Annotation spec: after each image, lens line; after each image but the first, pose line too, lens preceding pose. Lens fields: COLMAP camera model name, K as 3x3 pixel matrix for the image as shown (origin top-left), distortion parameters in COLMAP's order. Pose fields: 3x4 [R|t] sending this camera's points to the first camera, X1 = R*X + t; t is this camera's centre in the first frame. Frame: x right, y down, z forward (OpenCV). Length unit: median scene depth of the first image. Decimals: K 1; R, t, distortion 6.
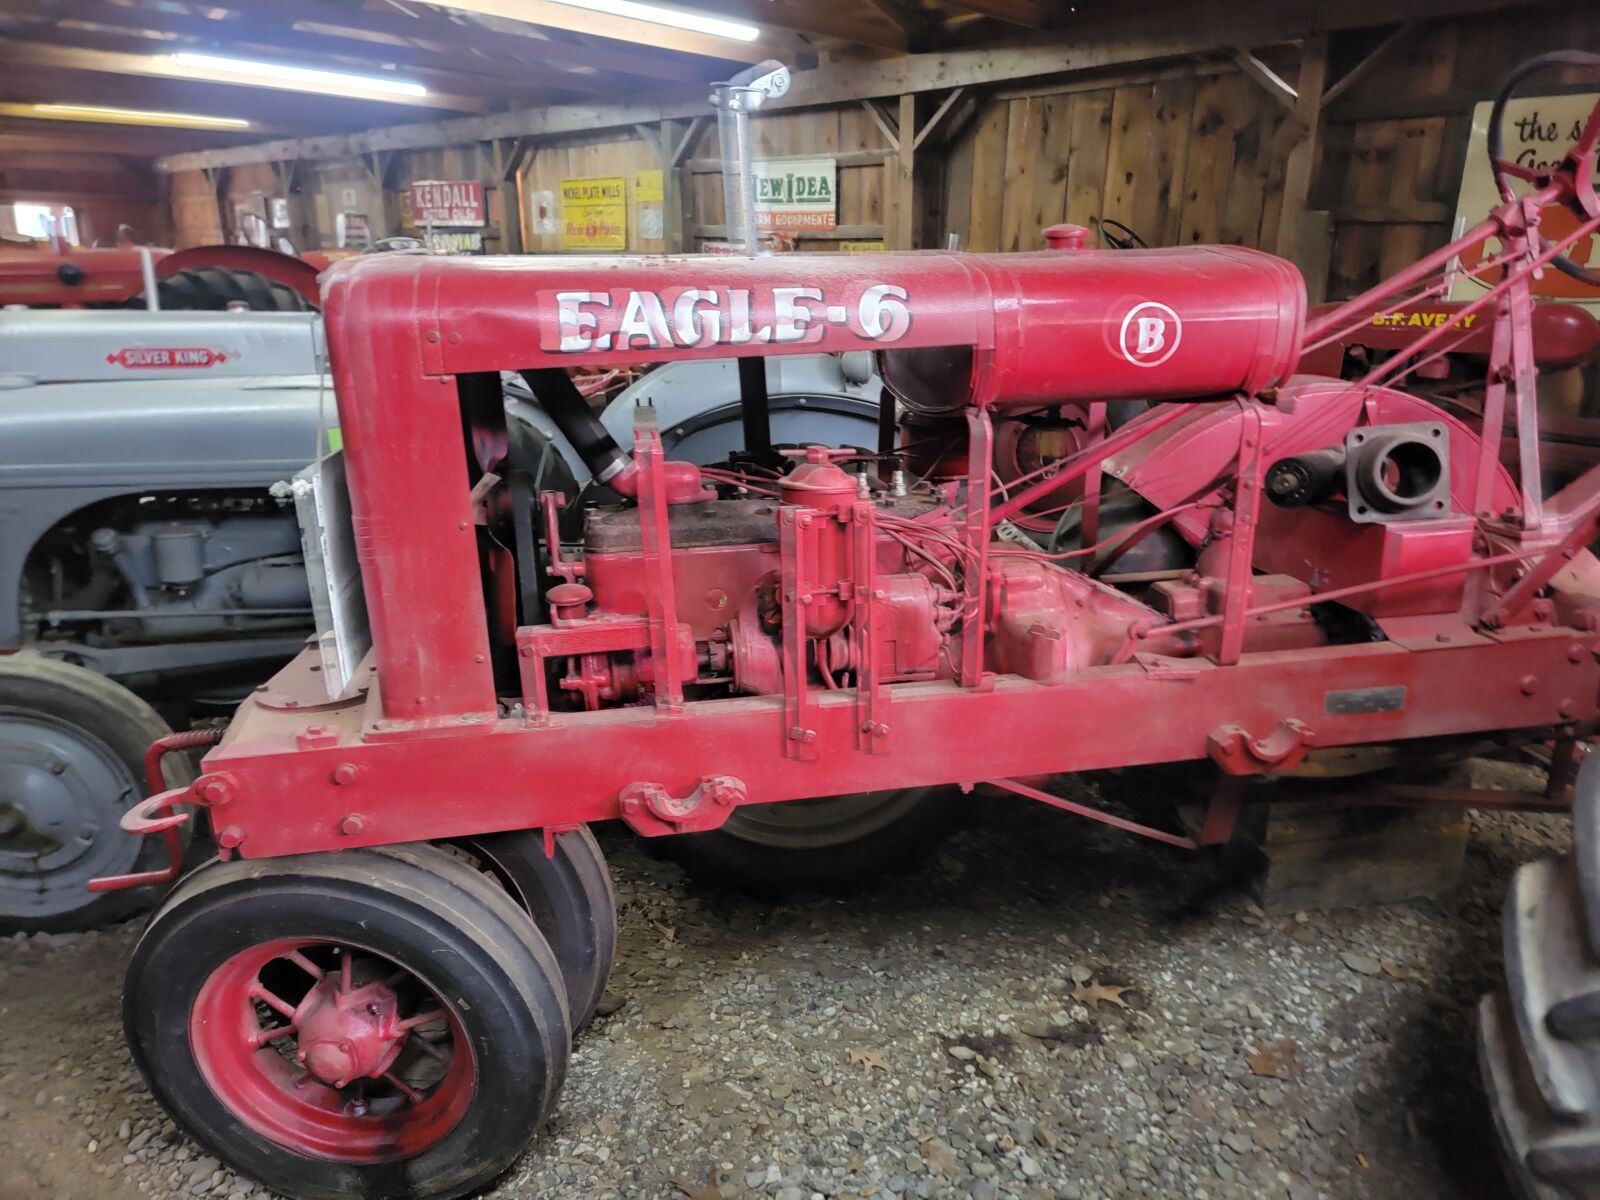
lens RADIAL K [[1116.6, 0, 800.0], [0, 1116.6, 600.0], [0, 0, 1]] dist [0.096552, -0.082504]
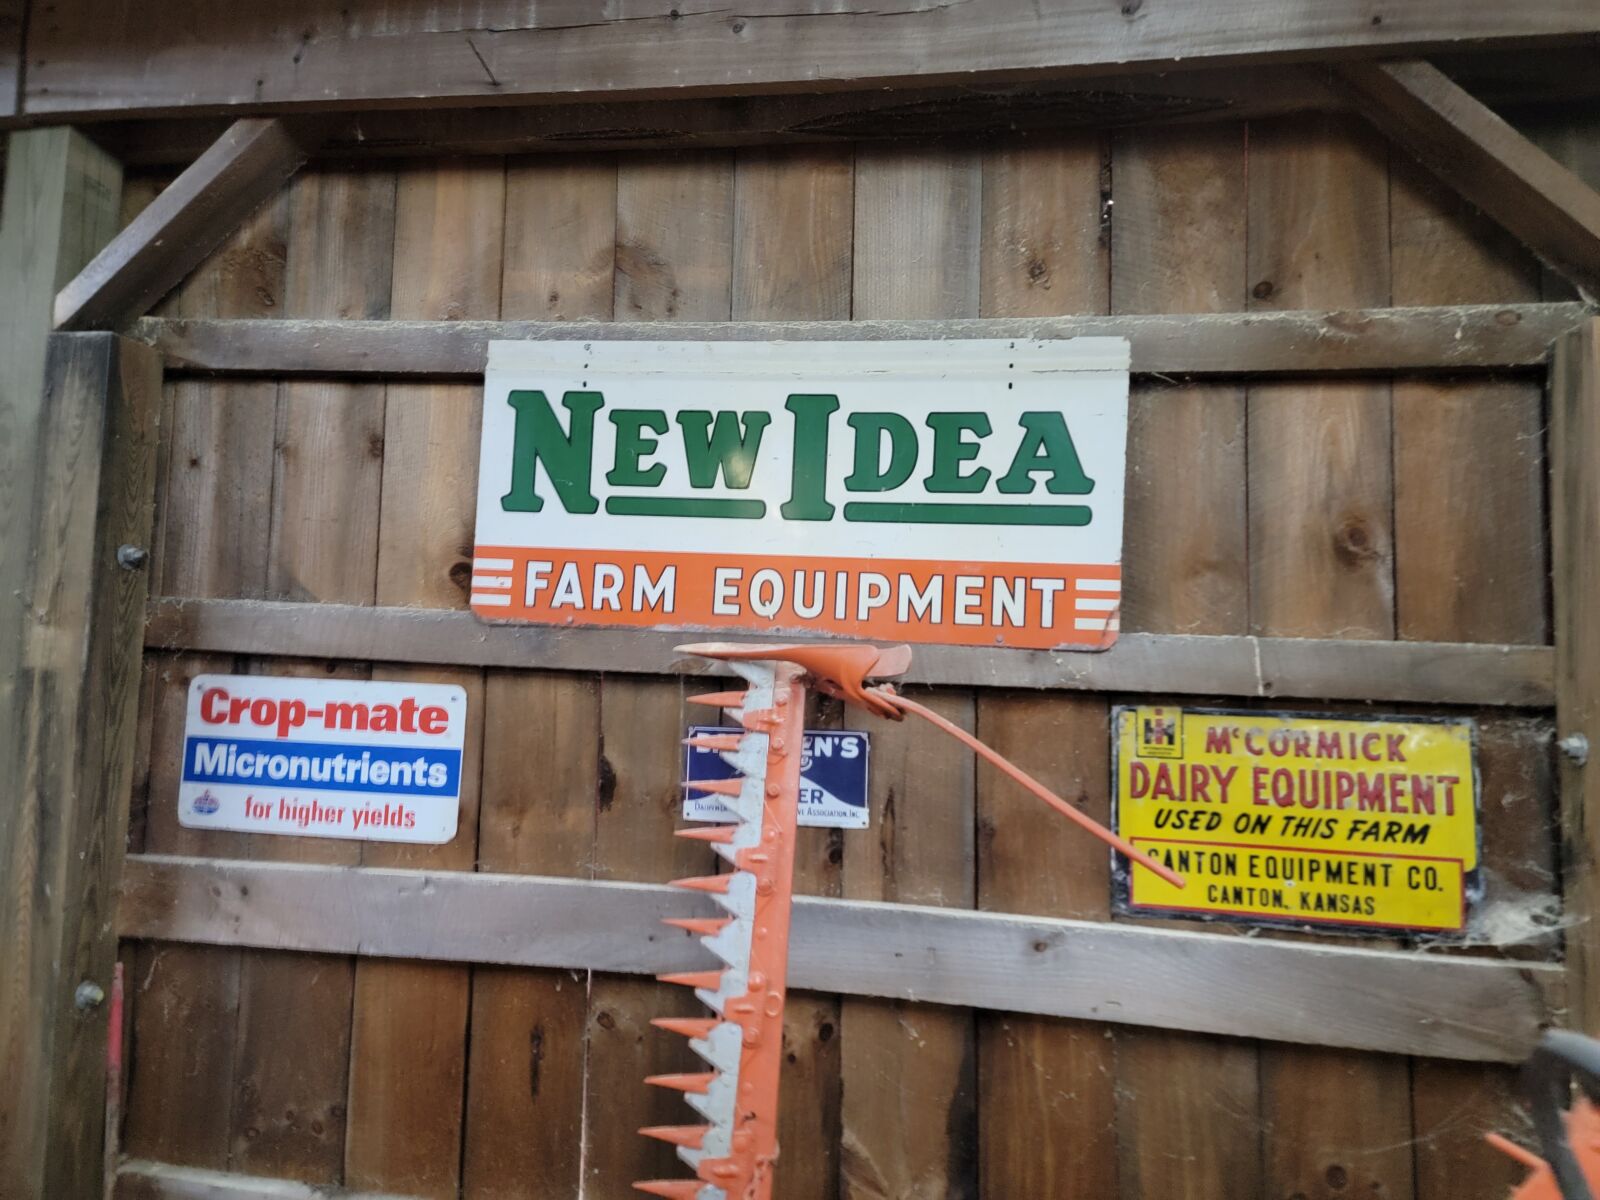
lens RADIAL K [[1116.6, 0, 800.0], [0, 1116.6, 600.0], [0, 0, 1]] dist [0.096552, -0.082504]
pose [[0.814245, 0.078243, 0.575225, -0.132028], [0.137724, 0.936551, -0.322343, -0.277444], [-0.563949, 0.341688, 0.751805, 0.869709]]
